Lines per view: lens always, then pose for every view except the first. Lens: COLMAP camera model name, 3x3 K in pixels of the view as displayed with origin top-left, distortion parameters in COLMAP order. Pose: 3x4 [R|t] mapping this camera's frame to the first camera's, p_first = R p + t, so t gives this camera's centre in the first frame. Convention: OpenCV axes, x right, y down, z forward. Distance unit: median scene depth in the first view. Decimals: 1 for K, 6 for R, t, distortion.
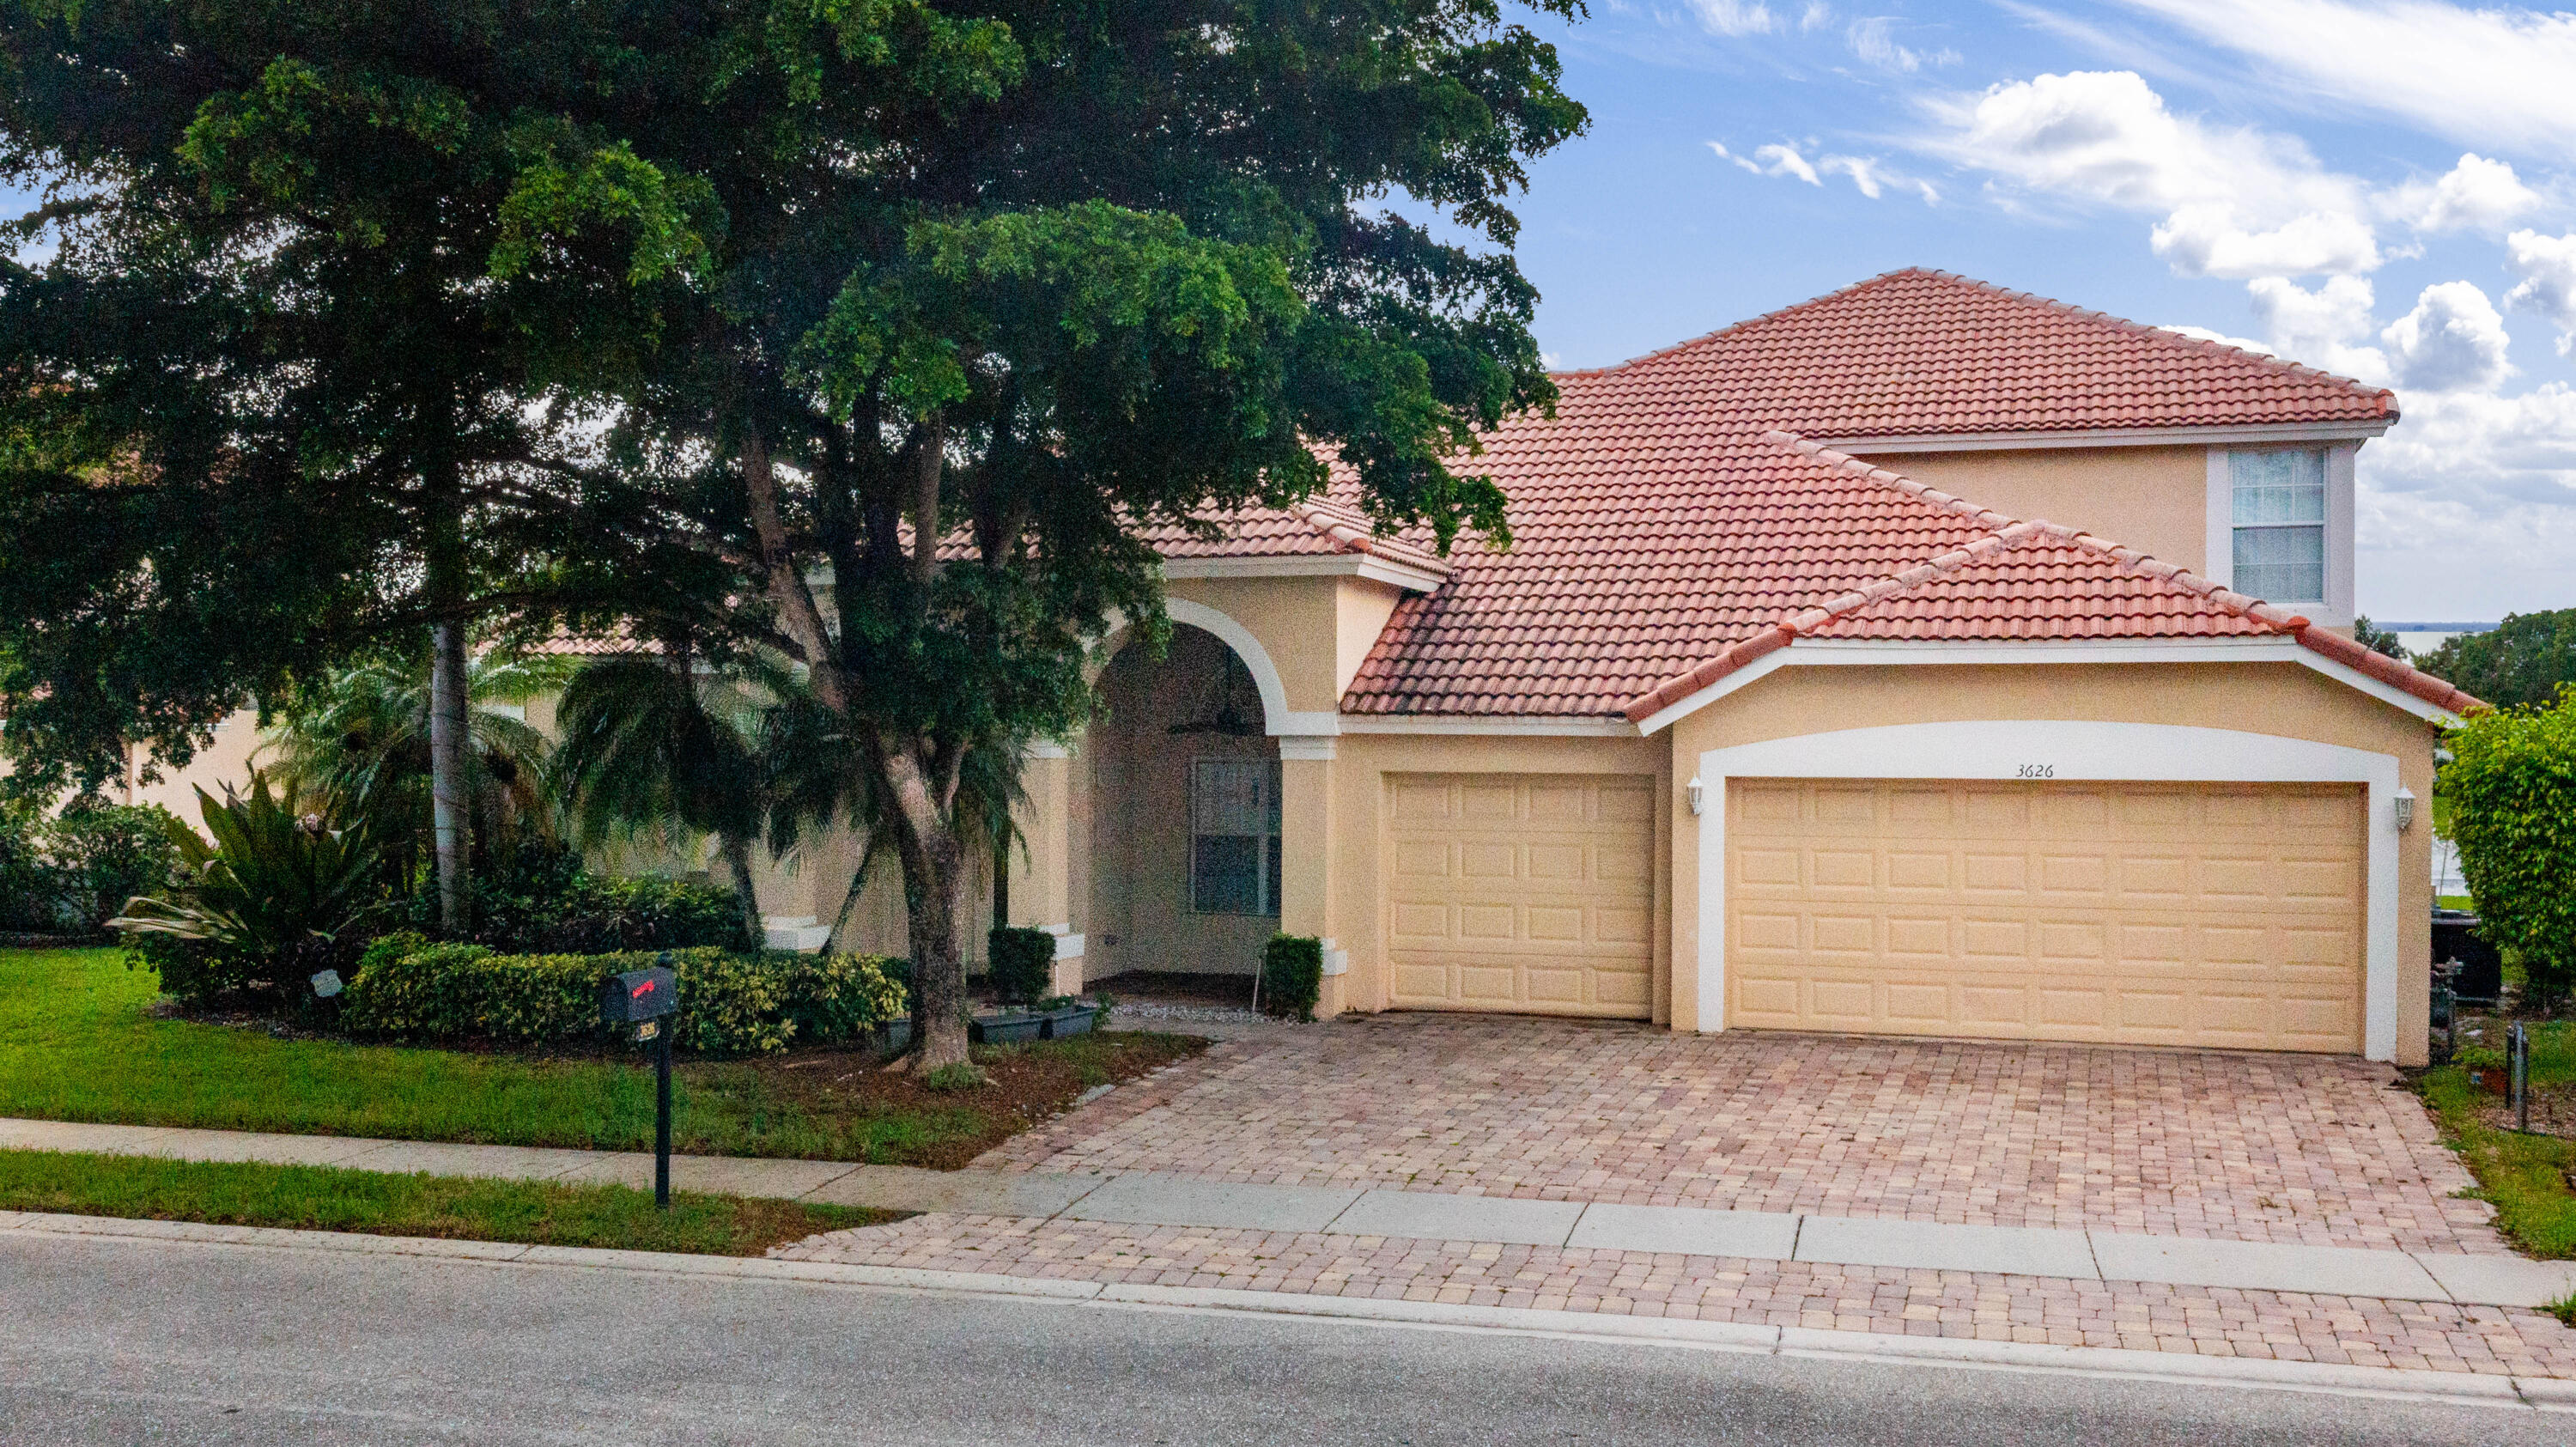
lens RADIAL K [[2241.3, 0, 1288.0], [0, 2241.3, 723.5], [0, 0, 1]] dist [0.001373, 0.007843]
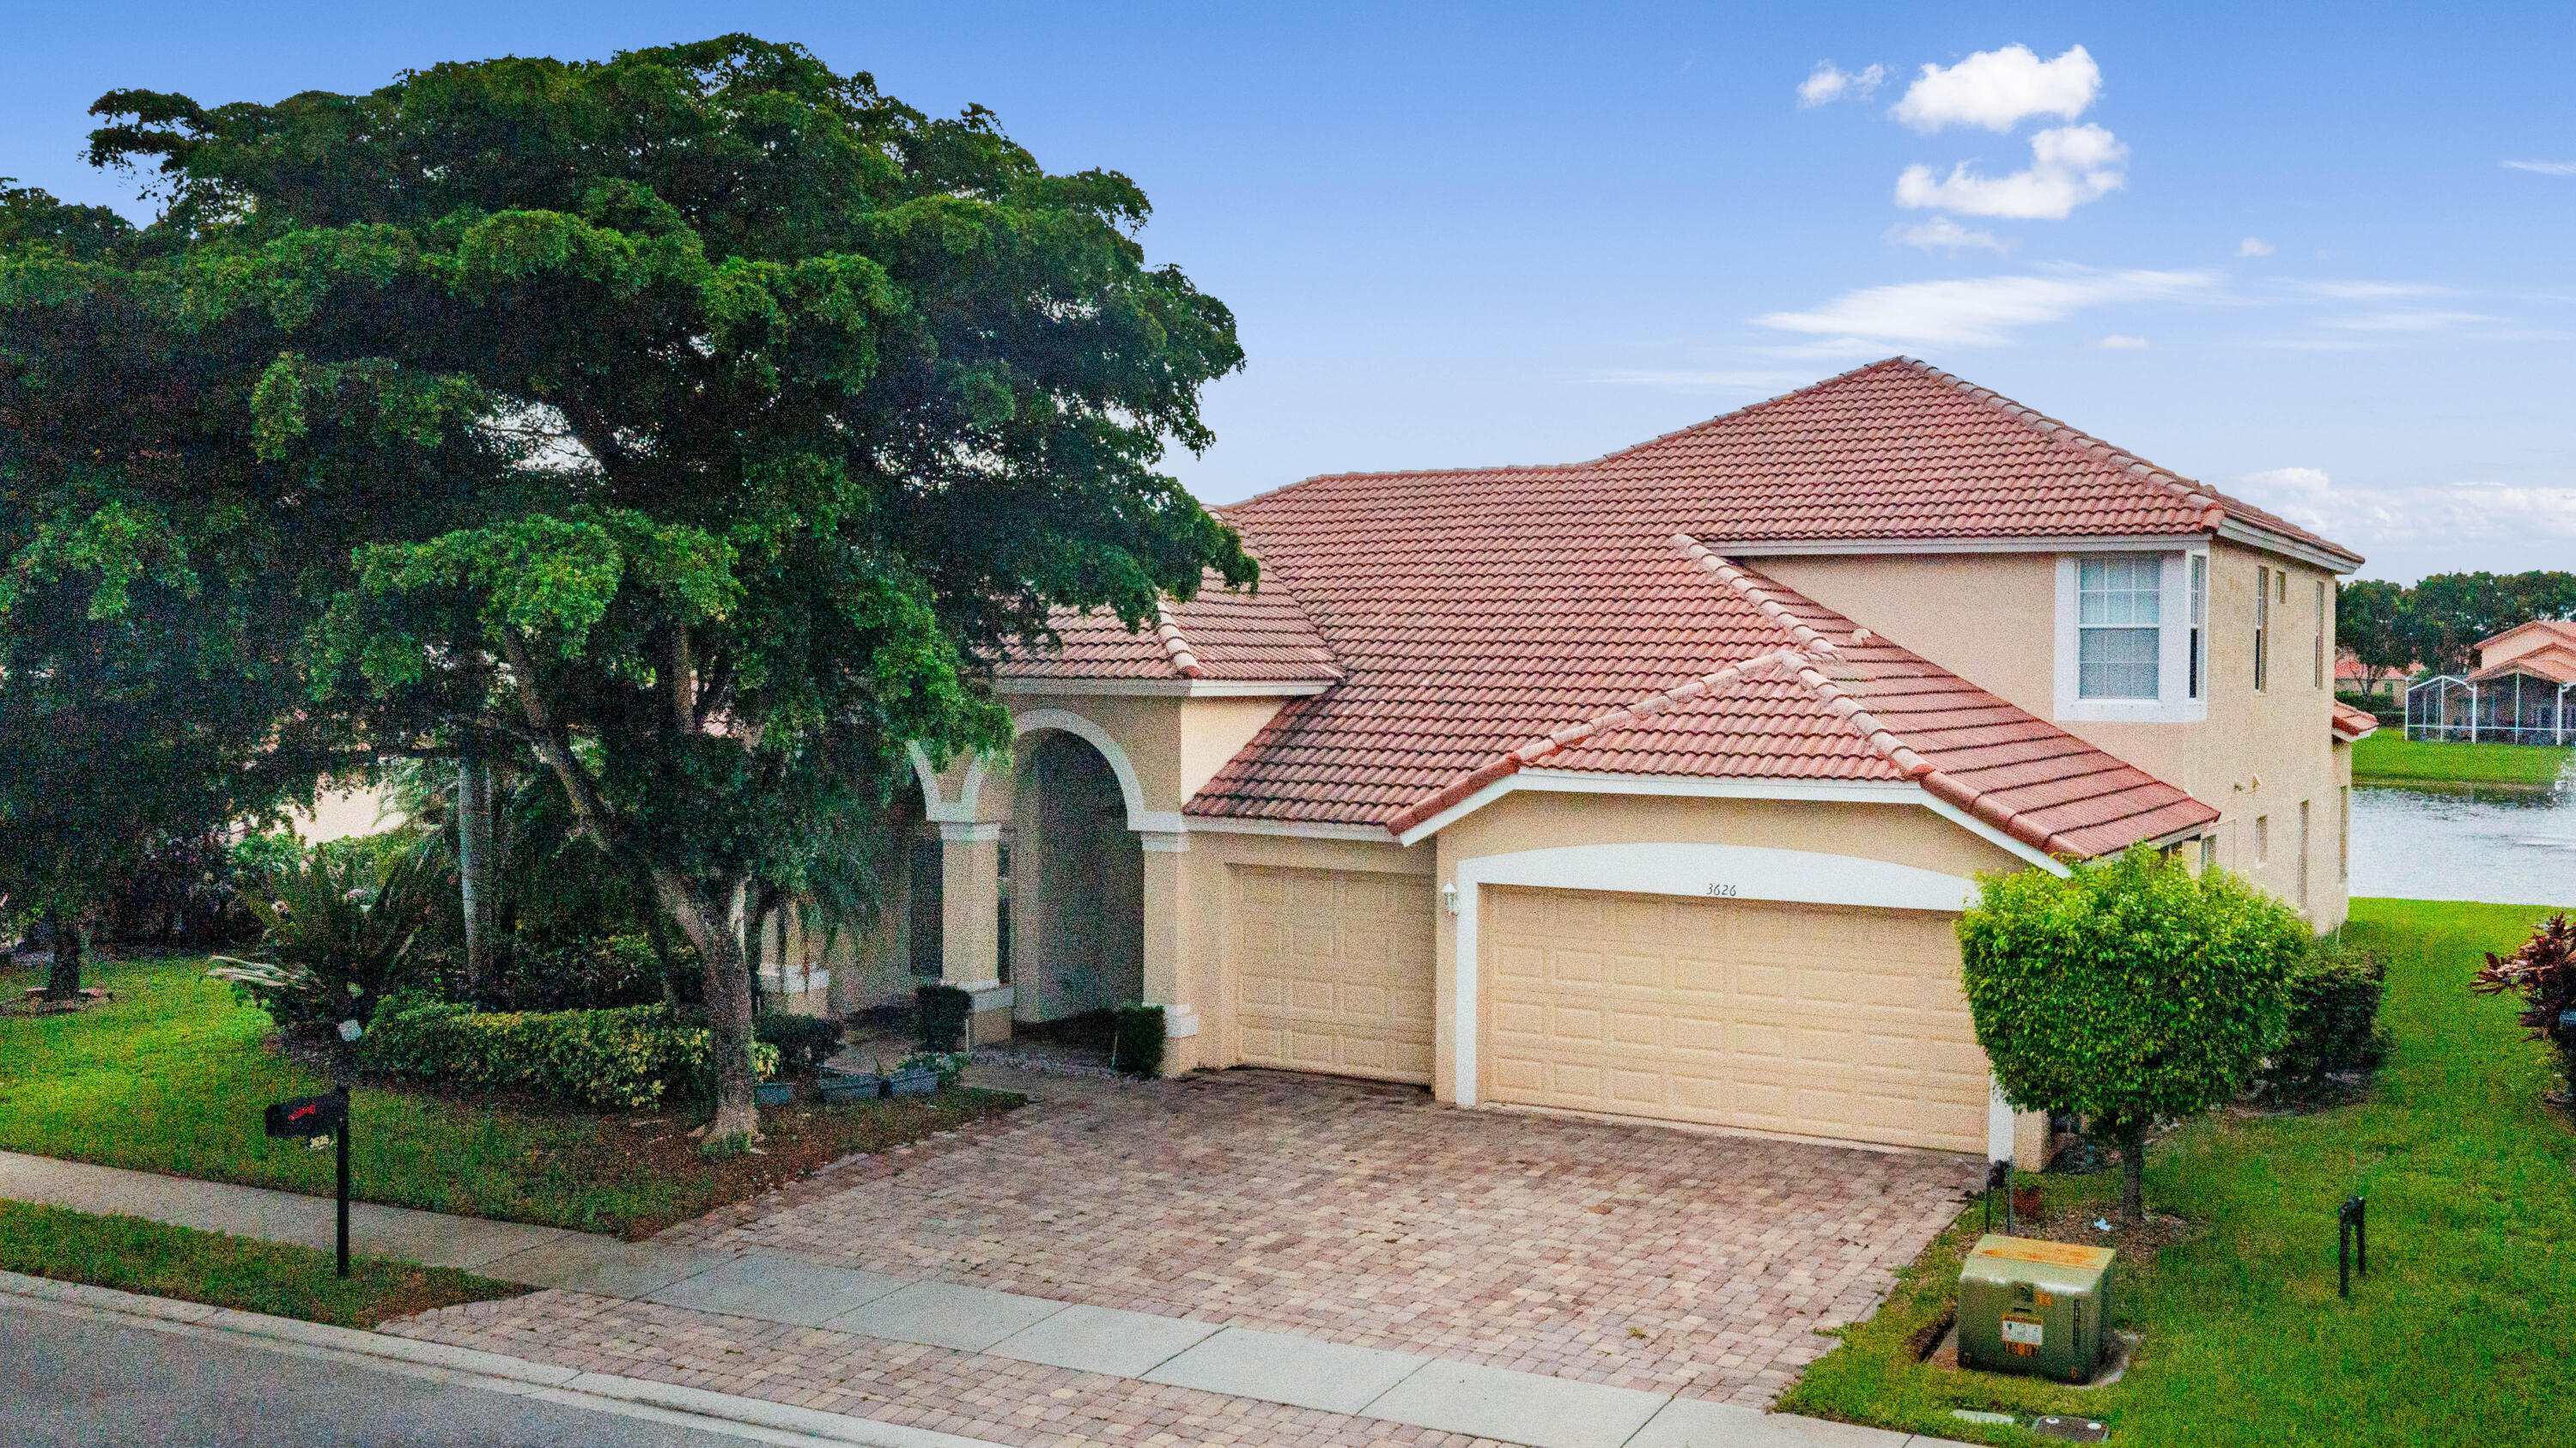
lens RADIAL K [[2031.0, 0, 1281.2], [0, 2031.0, 720.8], [0, 0, 1]] dist [-0.015039, 0.008581]
pose [[0.988769, 0.004120, -0.149394, 0.246969], [-0.002820, 0.999956, 0.008912, -0.066652], [0.149424, -0.008391, 0.988738, -0.033604]]
